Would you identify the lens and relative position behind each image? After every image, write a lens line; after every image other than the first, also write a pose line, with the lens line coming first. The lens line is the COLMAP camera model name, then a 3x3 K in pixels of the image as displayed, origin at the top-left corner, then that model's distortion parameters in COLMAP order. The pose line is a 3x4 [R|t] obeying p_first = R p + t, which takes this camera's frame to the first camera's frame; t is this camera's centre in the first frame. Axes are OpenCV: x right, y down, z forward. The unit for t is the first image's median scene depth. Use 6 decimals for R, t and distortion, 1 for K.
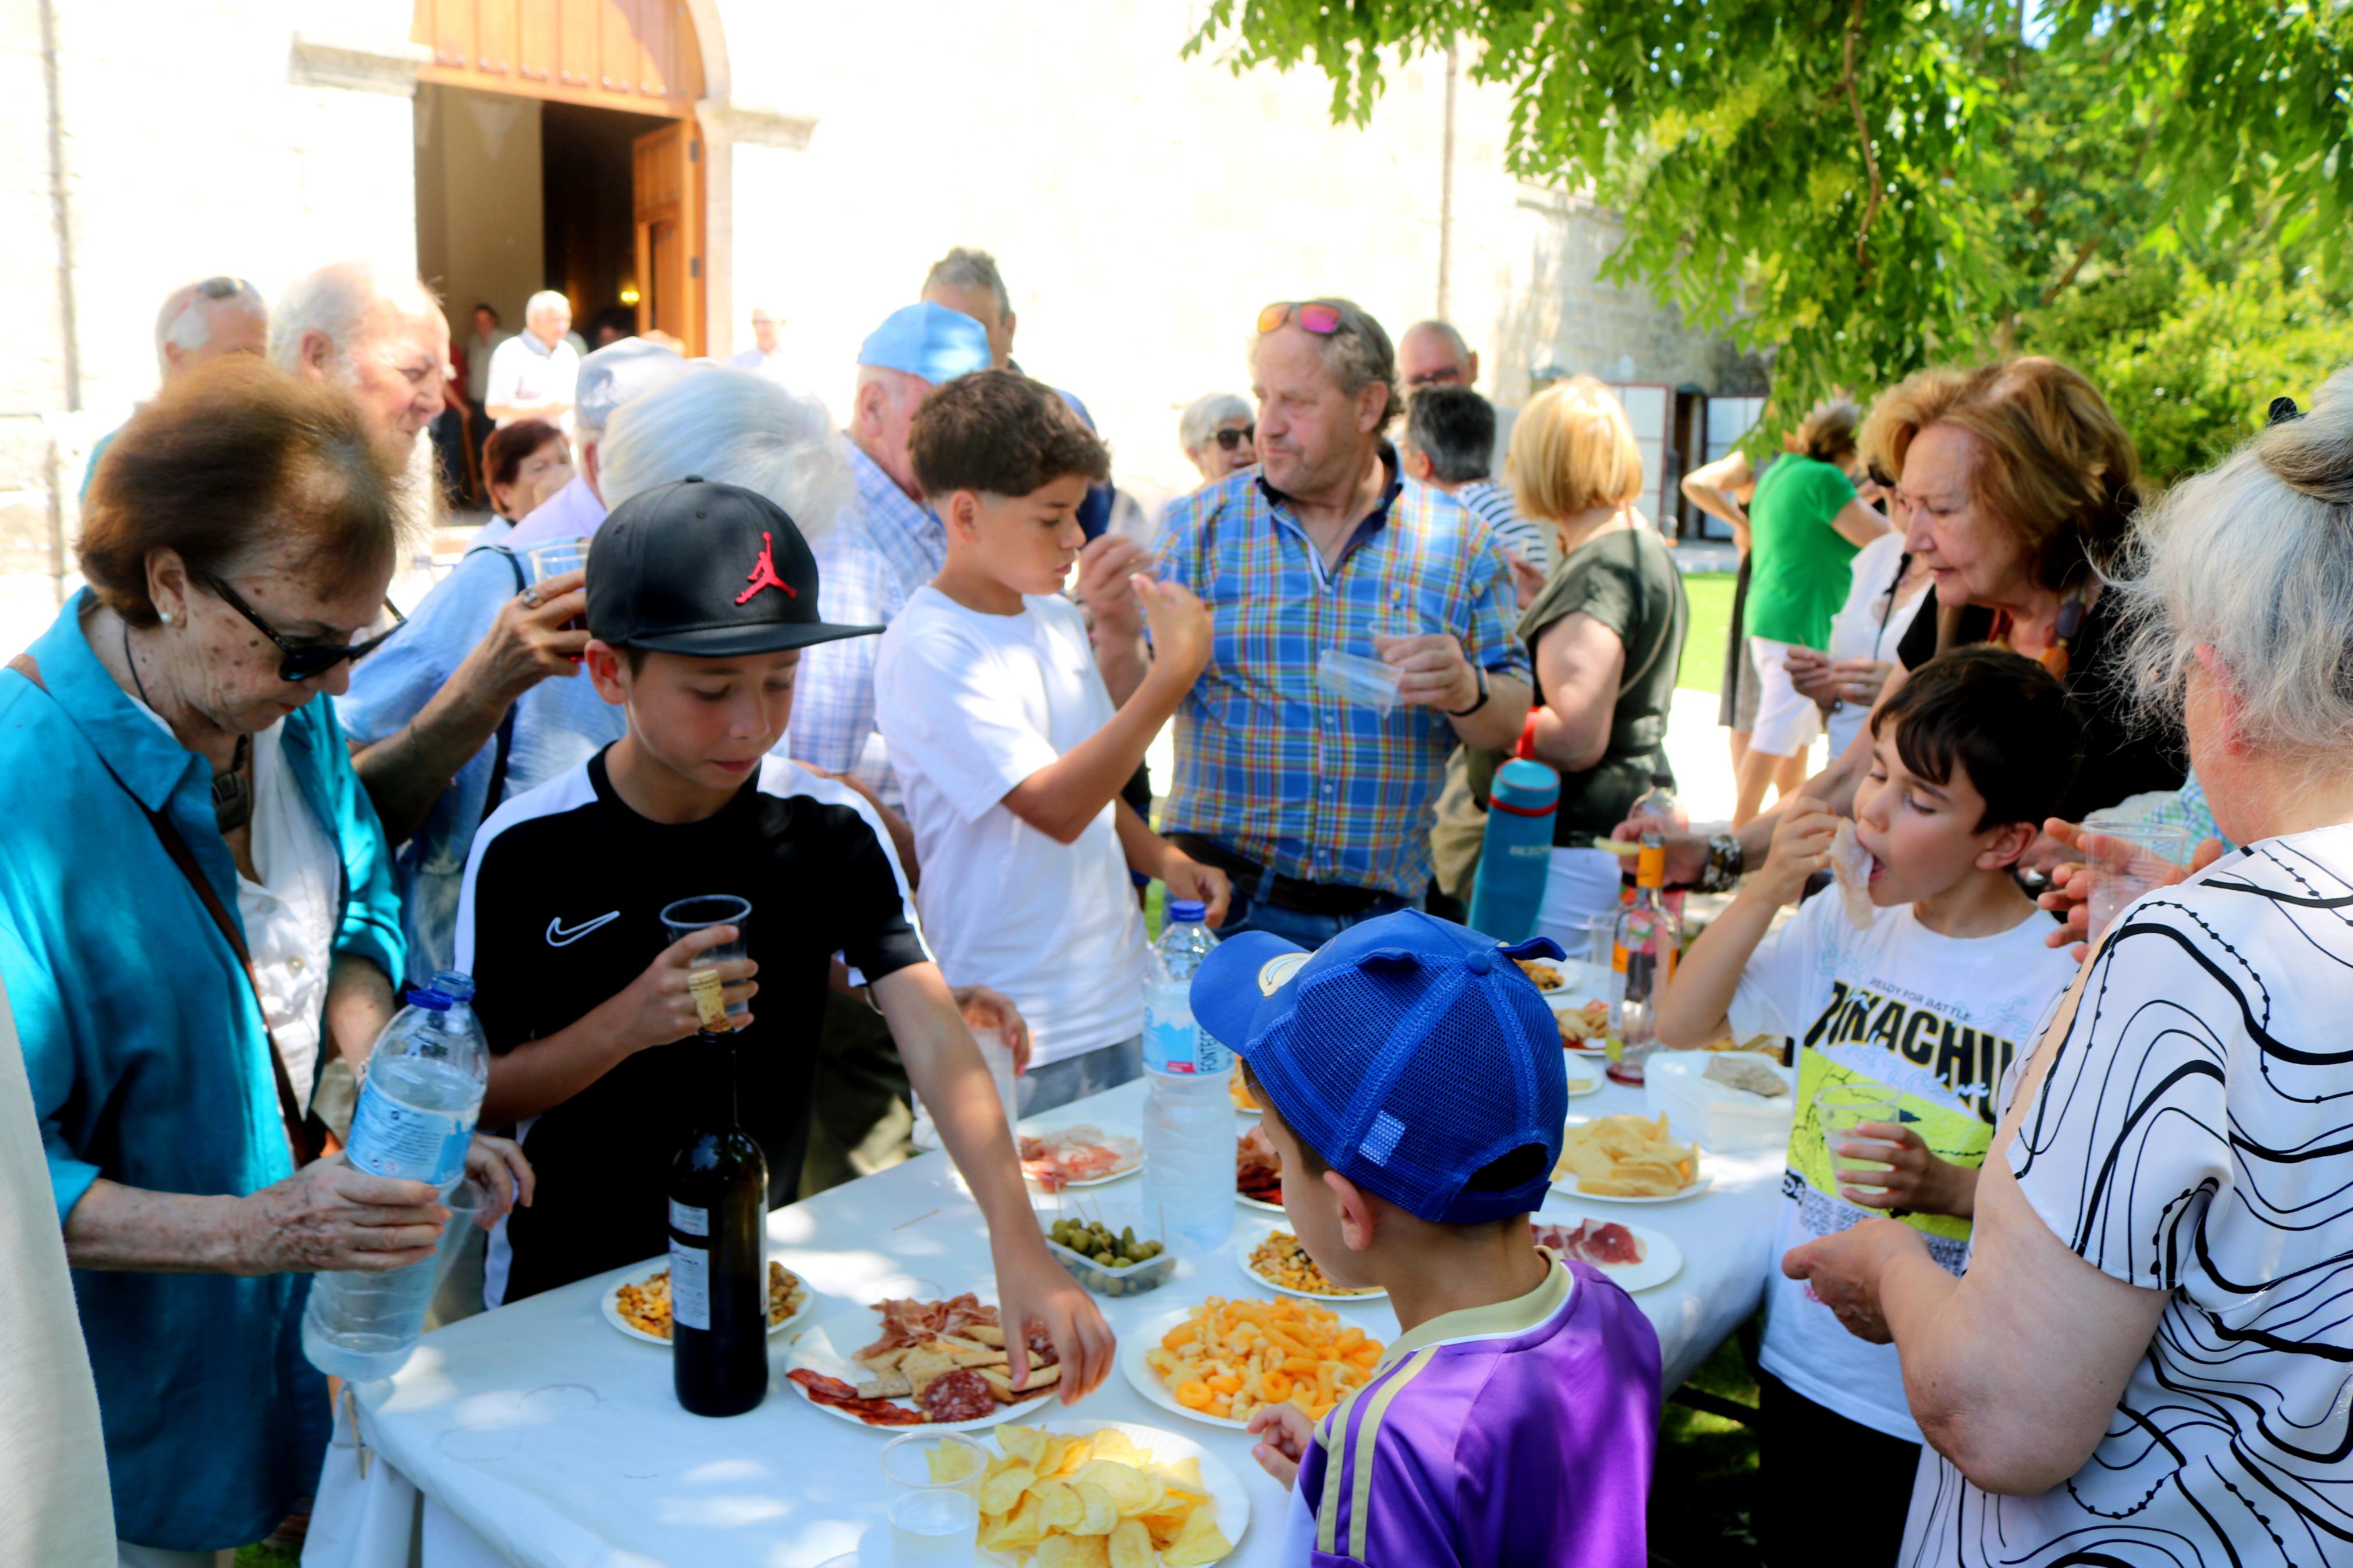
lens RADIAL K [[2016.1, 0, 1151.6], [0, 2016.1, 765.3], [0, 0, 1]] dist [-0.156101, 0.142441]
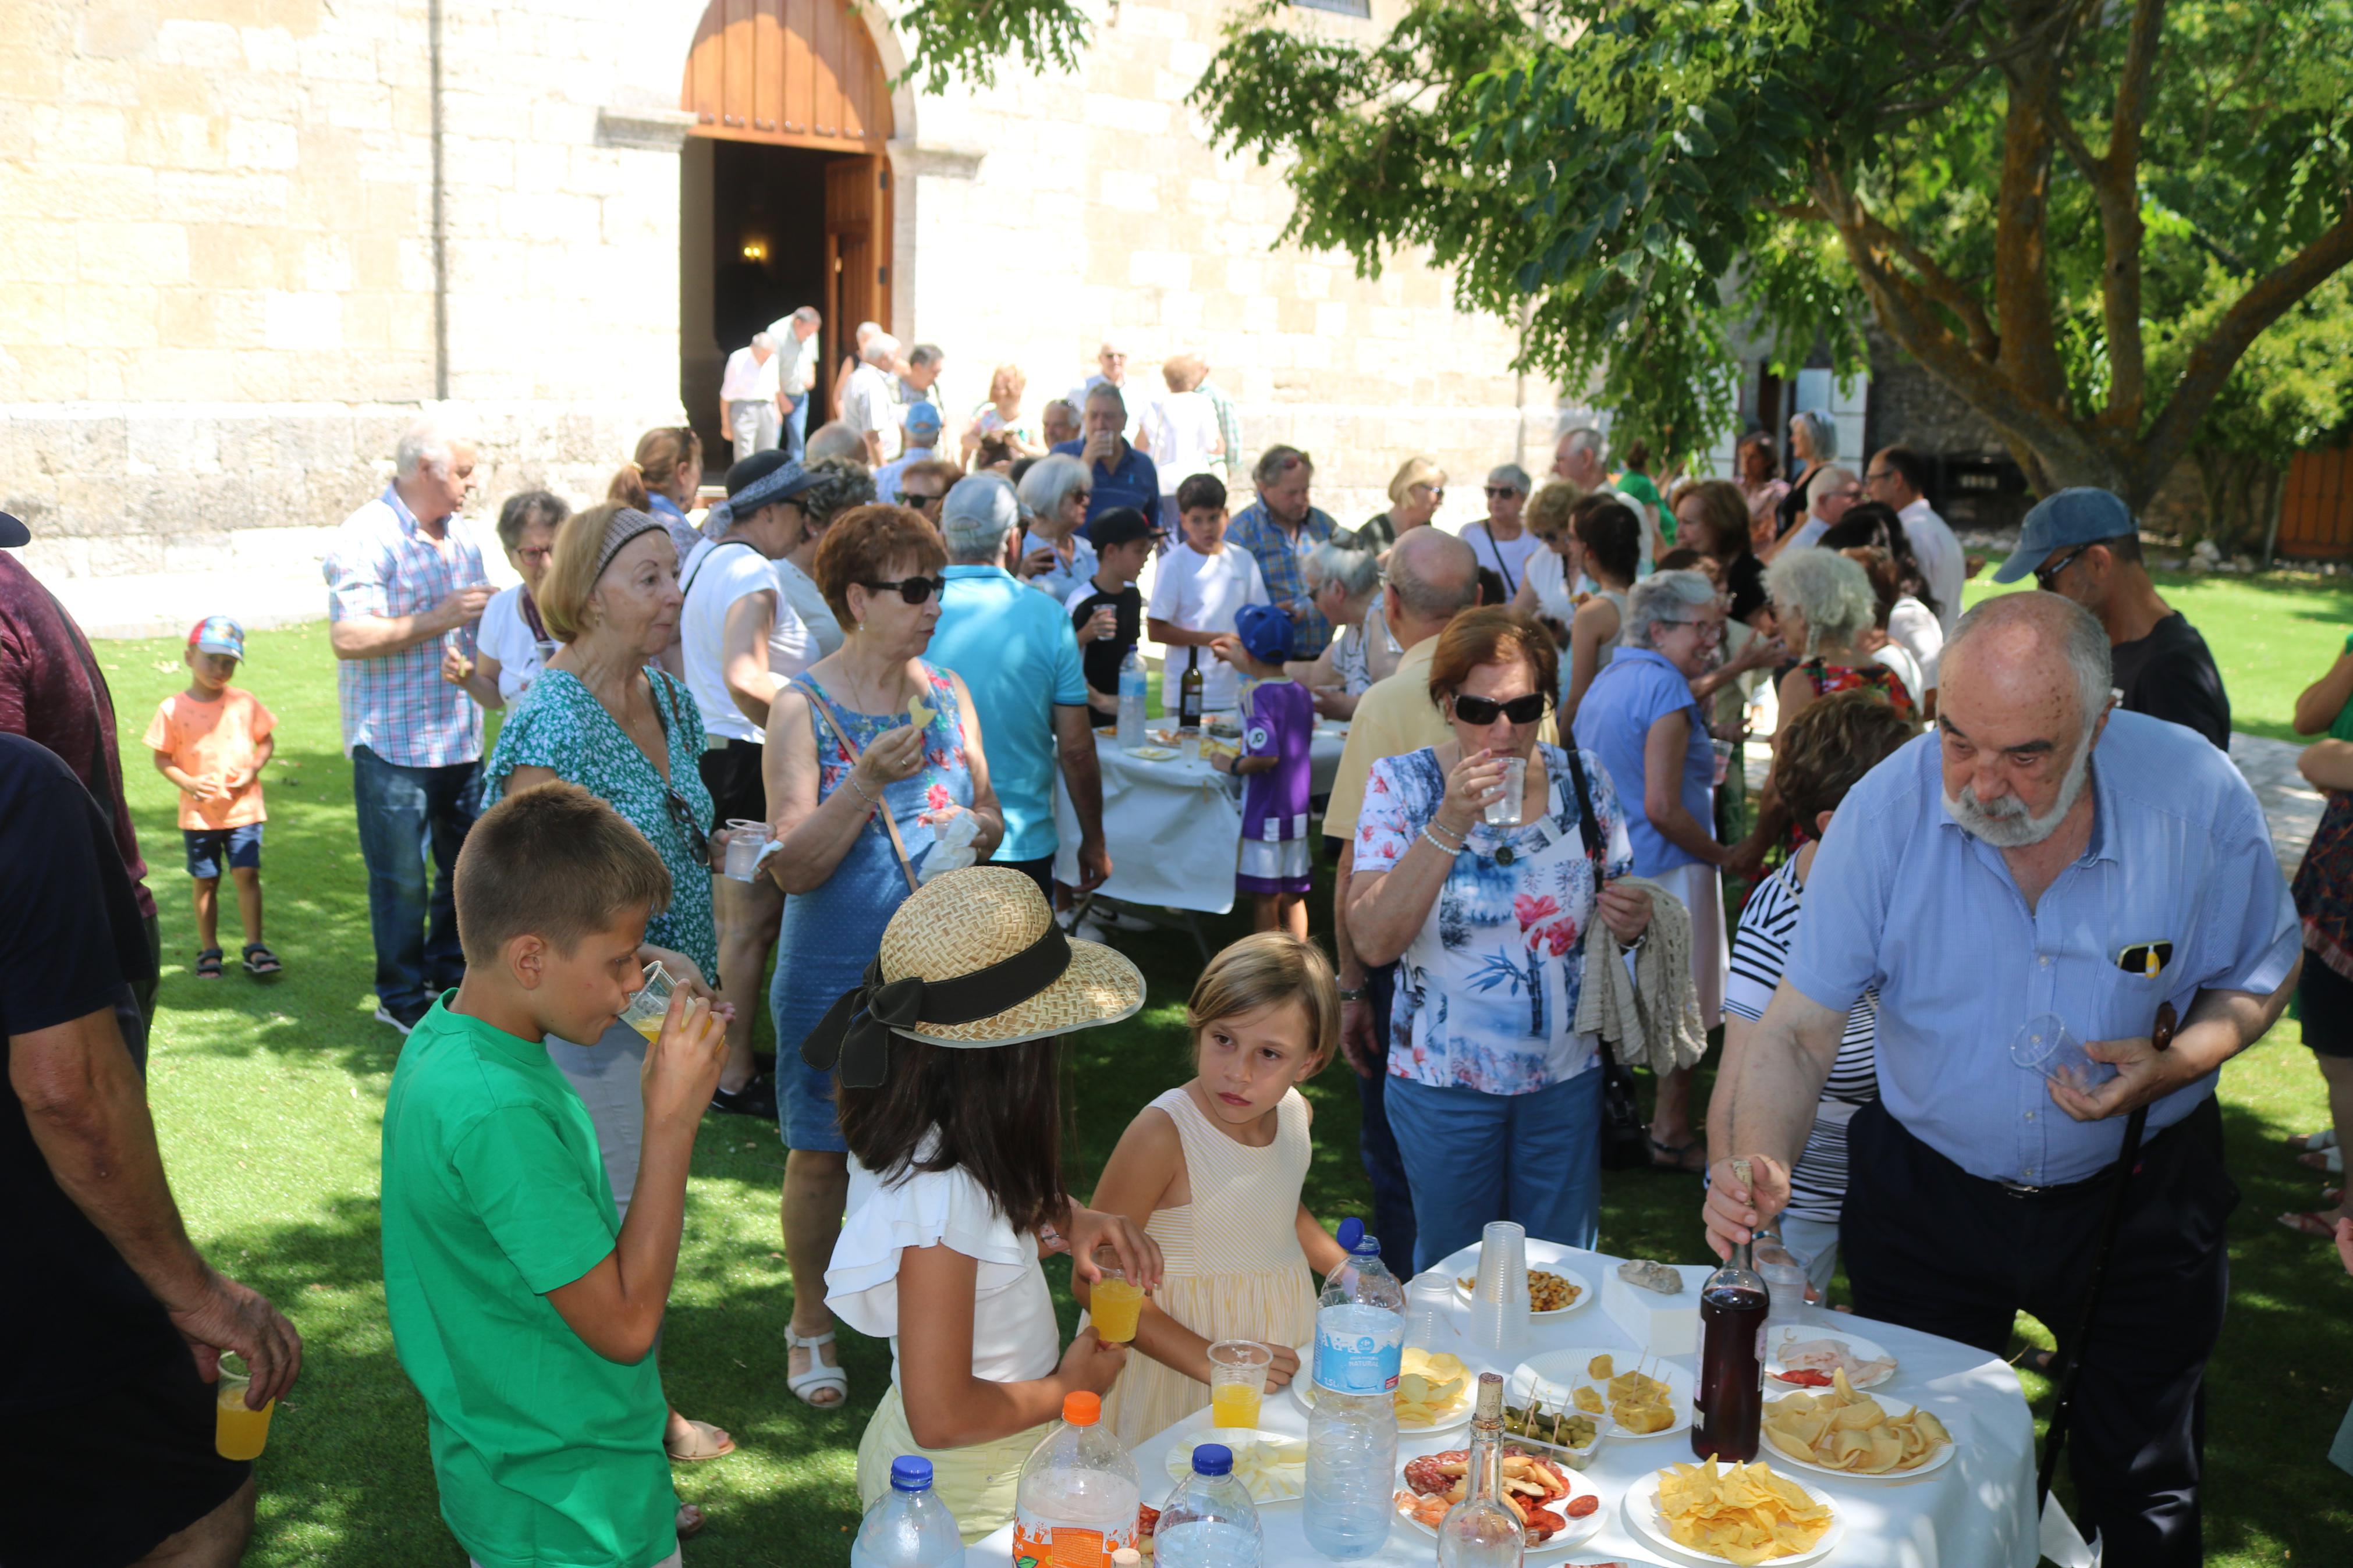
lens RADIAL K [[2328.8, 0, 1149.9], [0, 2328.8, 814.8], [0, 0, 1]] dist [-0.095012, 0.000000]
pose [[0.998820, 0.017936, -0.045142, 0.005386], [-0.016612, 0.999426, 0.029536, 0.046116], [0.045646, -0.028752, 0.998544, -0.545792]]
